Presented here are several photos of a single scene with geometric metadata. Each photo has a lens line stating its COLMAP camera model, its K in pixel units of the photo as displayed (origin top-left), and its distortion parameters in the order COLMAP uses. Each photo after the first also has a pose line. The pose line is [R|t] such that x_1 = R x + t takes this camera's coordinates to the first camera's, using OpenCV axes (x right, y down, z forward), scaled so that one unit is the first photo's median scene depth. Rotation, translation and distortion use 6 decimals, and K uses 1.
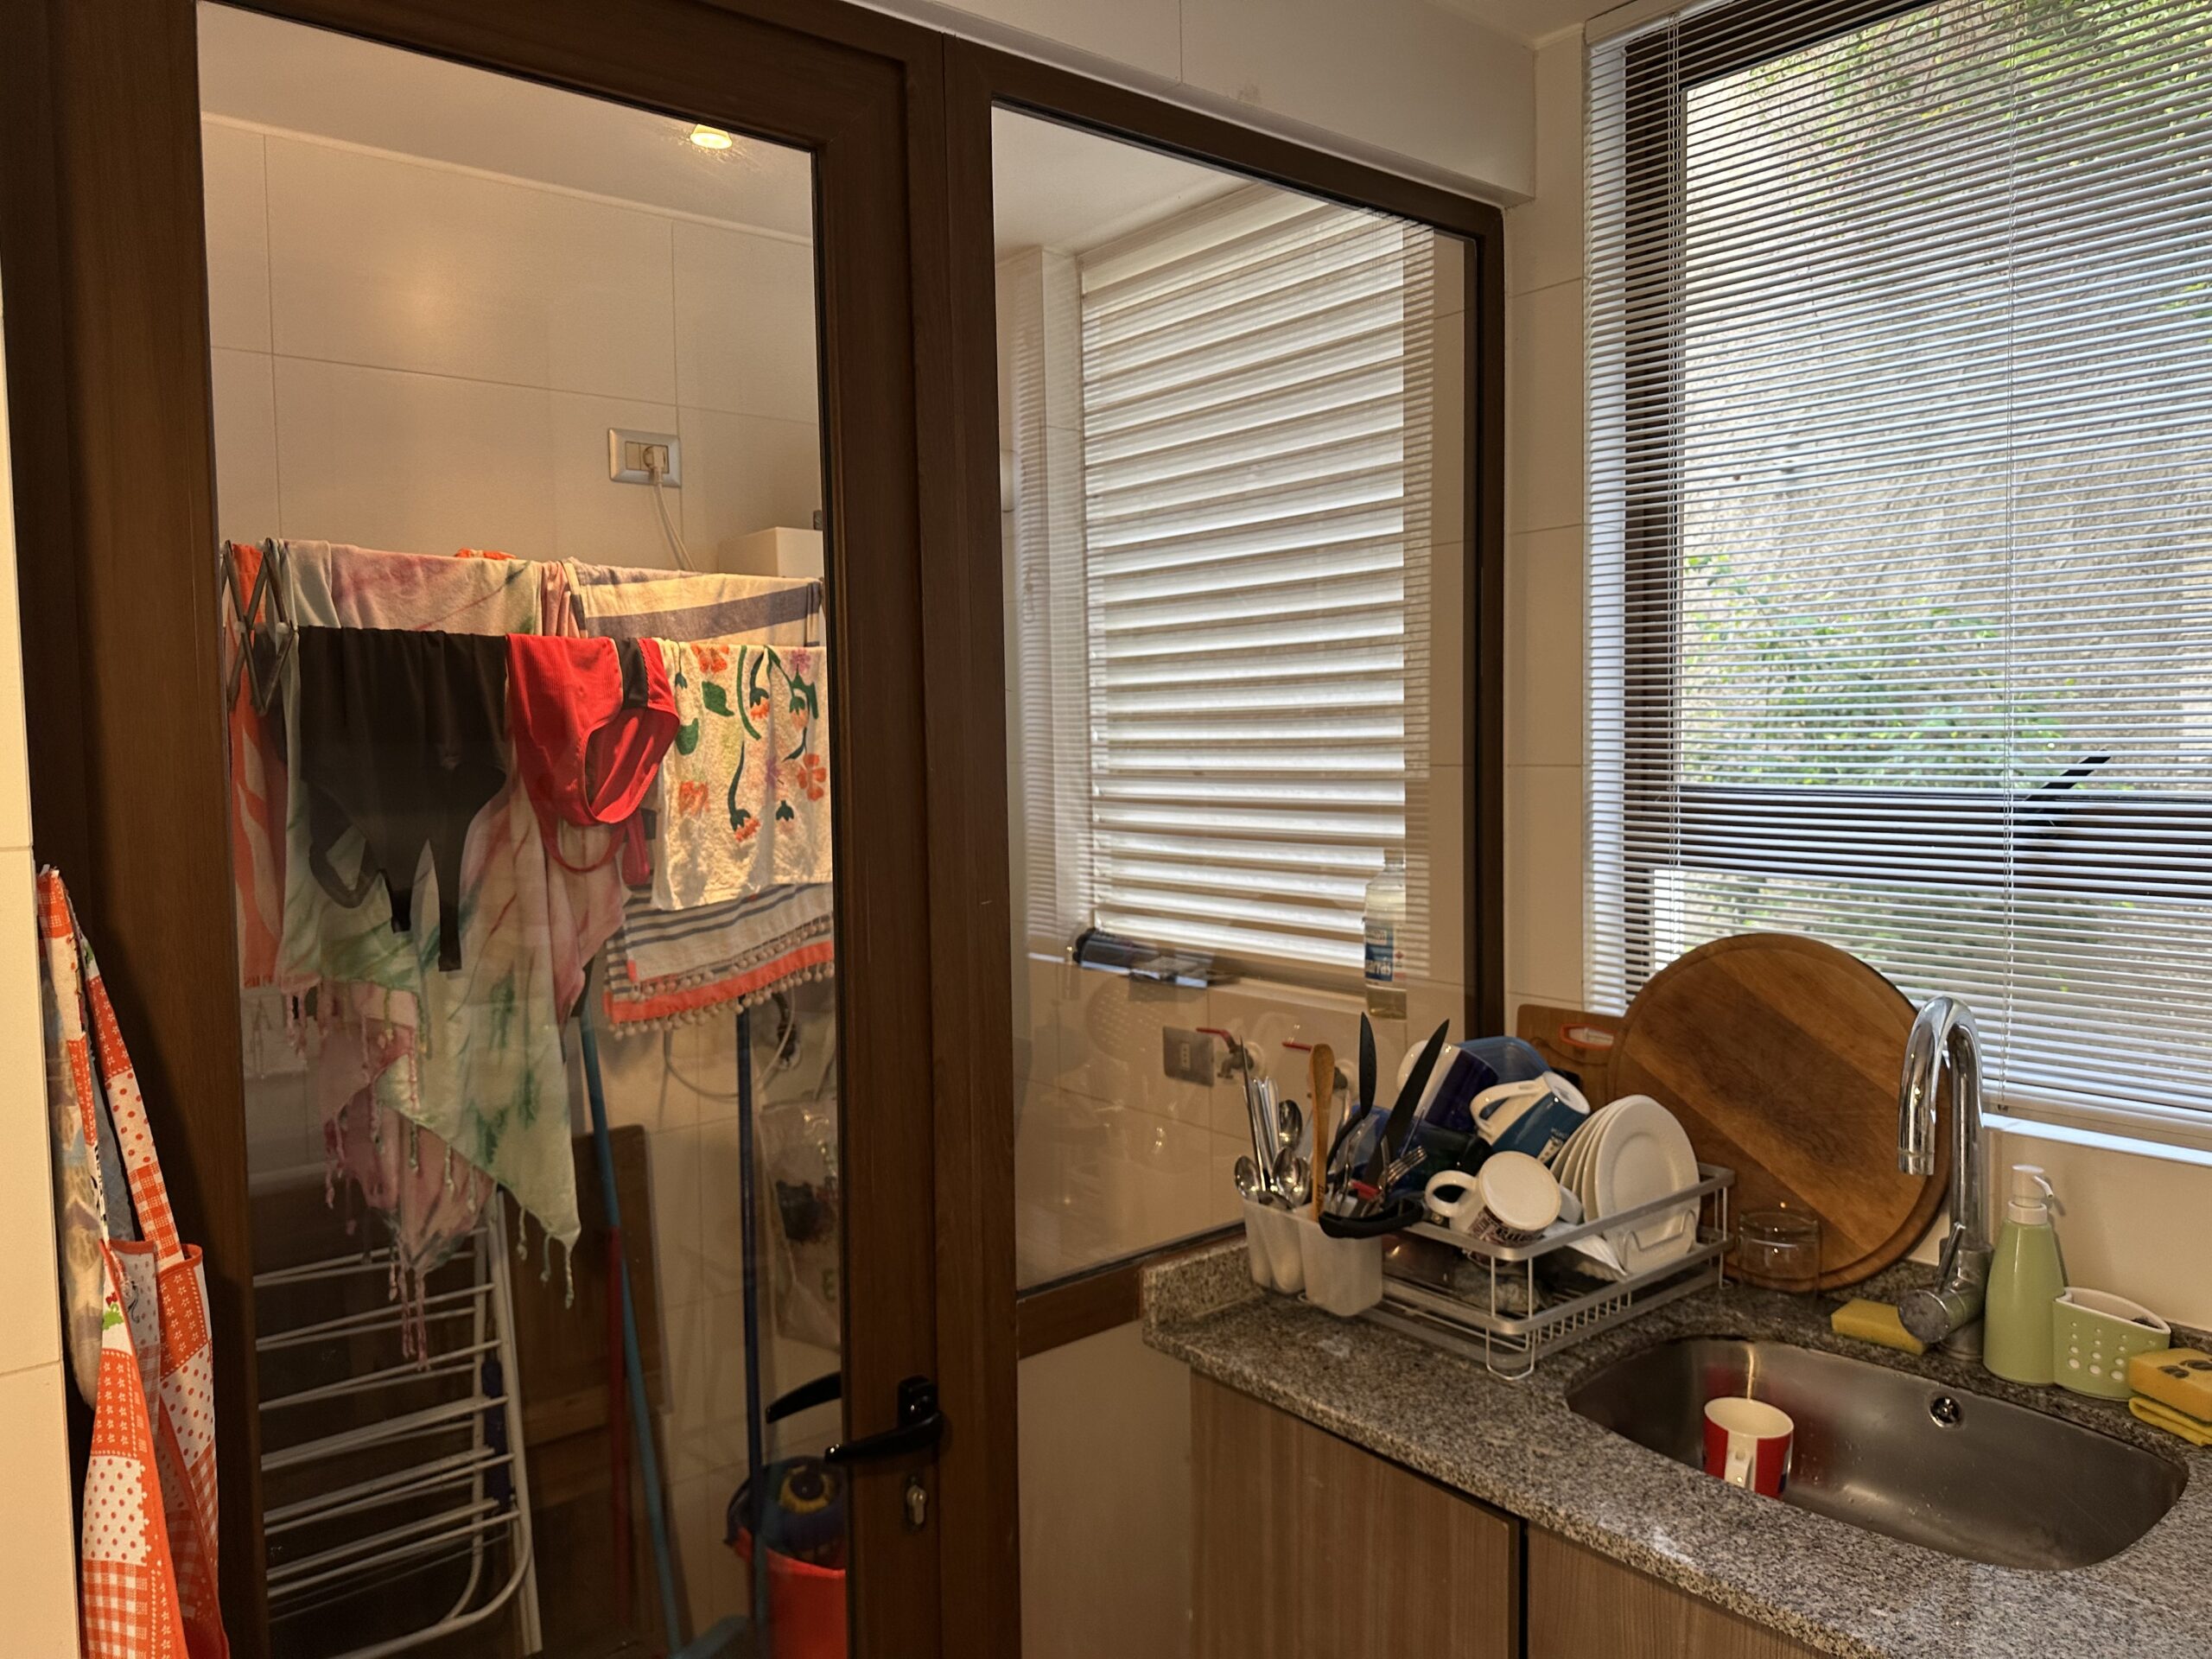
lens RADIAL K [[1562.3, 0, 1109.9], [0, 1562.3, 828.3], [0, 0, 1]] dist [0.073665, -0.092038]
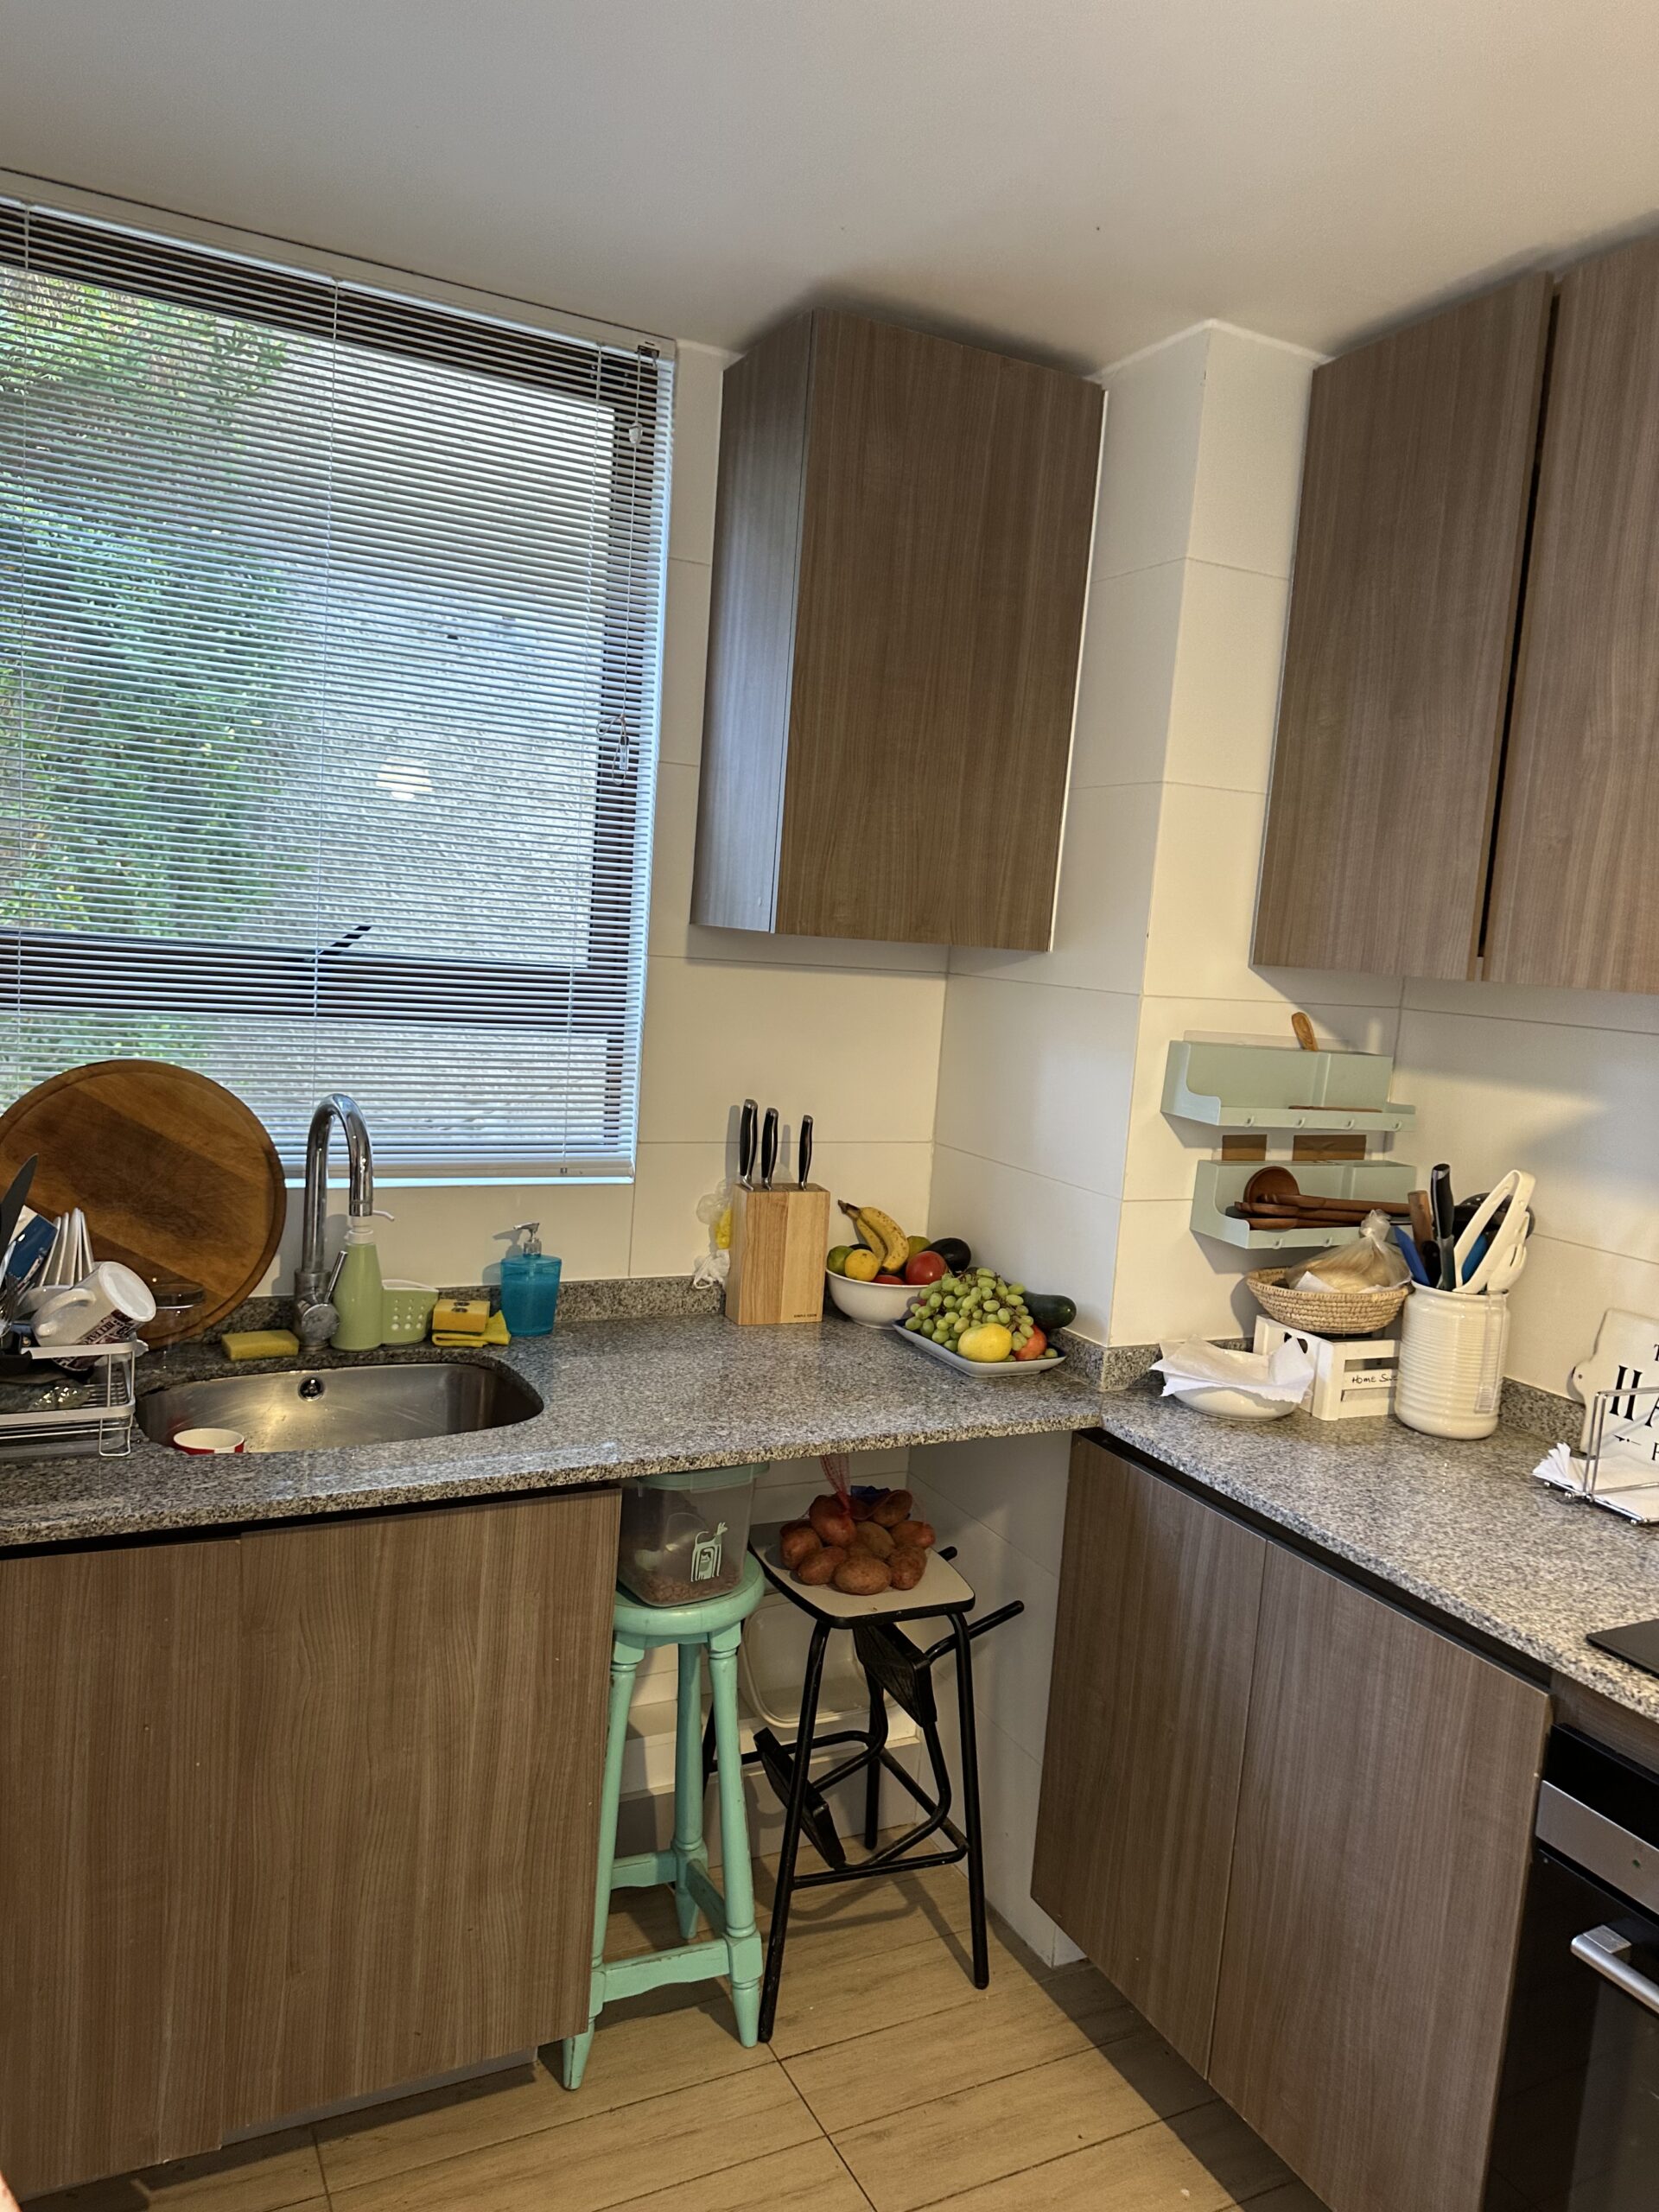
lens RADIAL K [[1562.3, 0, 831.8], [0, 1562.3, 1107.4], [0, 0, 1]] dist [0.073665, -0.092038]
pose [[0.224440, -0.082132, 0.971021, -0.669760], [-0.013113, 0.996097, 0.087284, -0.009723], [-0.974400, -0.032323, 0.222487, 0.230033]]
